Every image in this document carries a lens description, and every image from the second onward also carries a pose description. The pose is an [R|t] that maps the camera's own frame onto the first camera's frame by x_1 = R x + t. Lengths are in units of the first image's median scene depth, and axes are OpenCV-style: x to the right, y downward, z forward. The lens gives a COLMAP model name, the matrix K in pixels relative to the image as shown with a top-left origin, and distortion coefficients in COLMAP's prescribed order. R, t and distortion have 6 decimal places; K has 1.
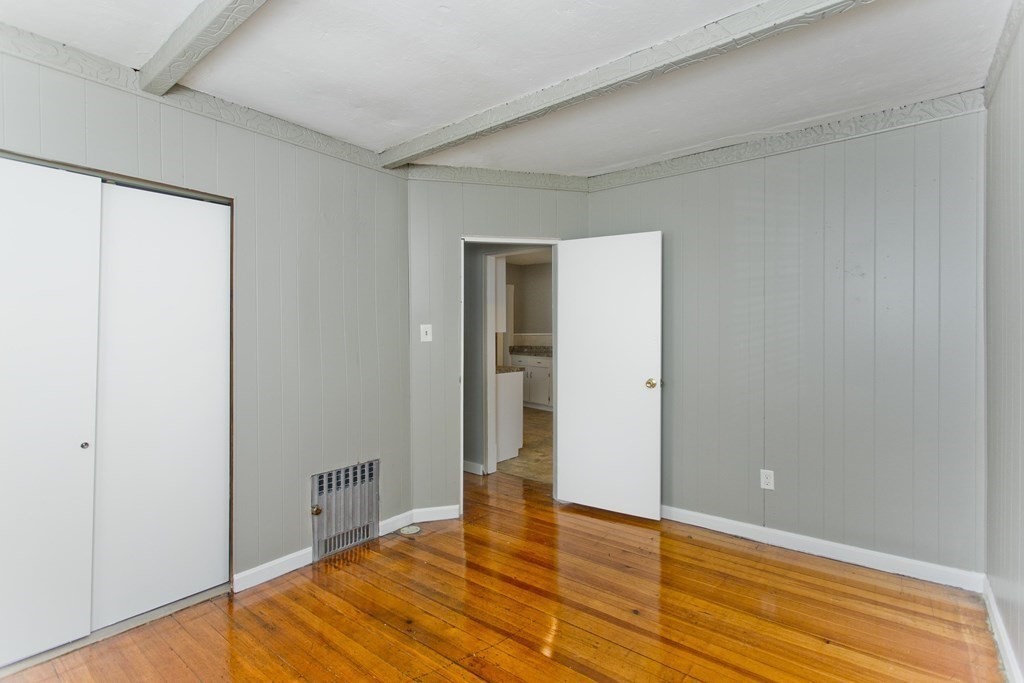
lens RADIAL K [[495.4, 0, 520.2], [0, 495.4, 335.2], [0, 0, 1]] dist [0.000774, 0.000497]
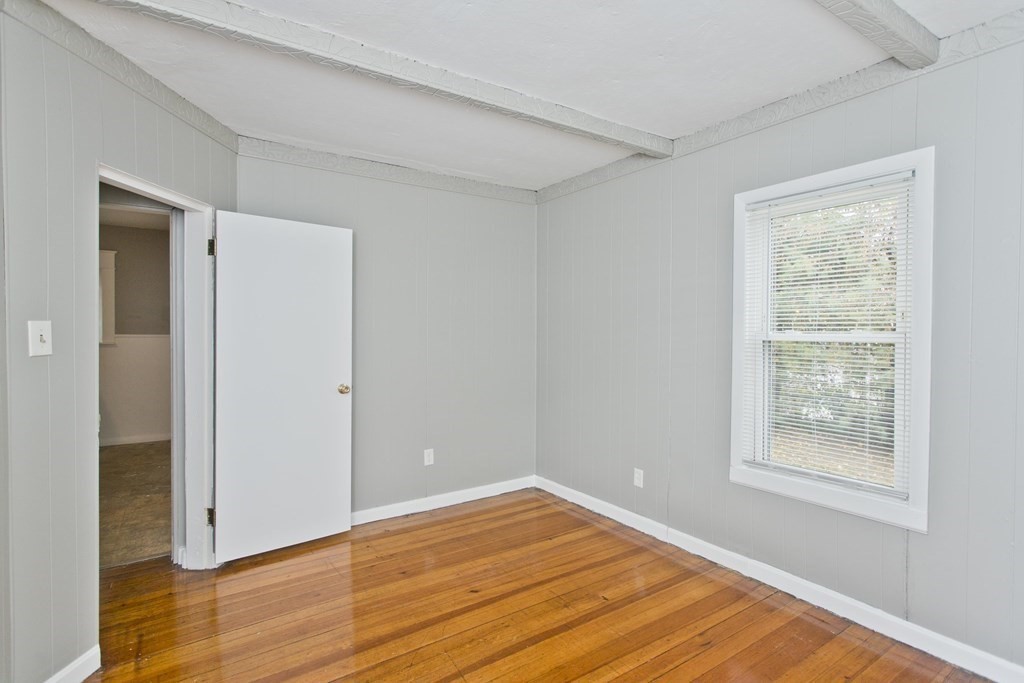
lens RADIAL K [[495.4, 0, 520.2], [0, 495.4, 335.2], [0, 0, 1]] dist [0.000774, 0.000497]
pose [[0.311217, -0.007434, 0.950310, -0.536658], [0.005362, 0.999967, 0.006067, -0.008187], [-0.950324, 0.003207, 0.311247, 0.393430]]
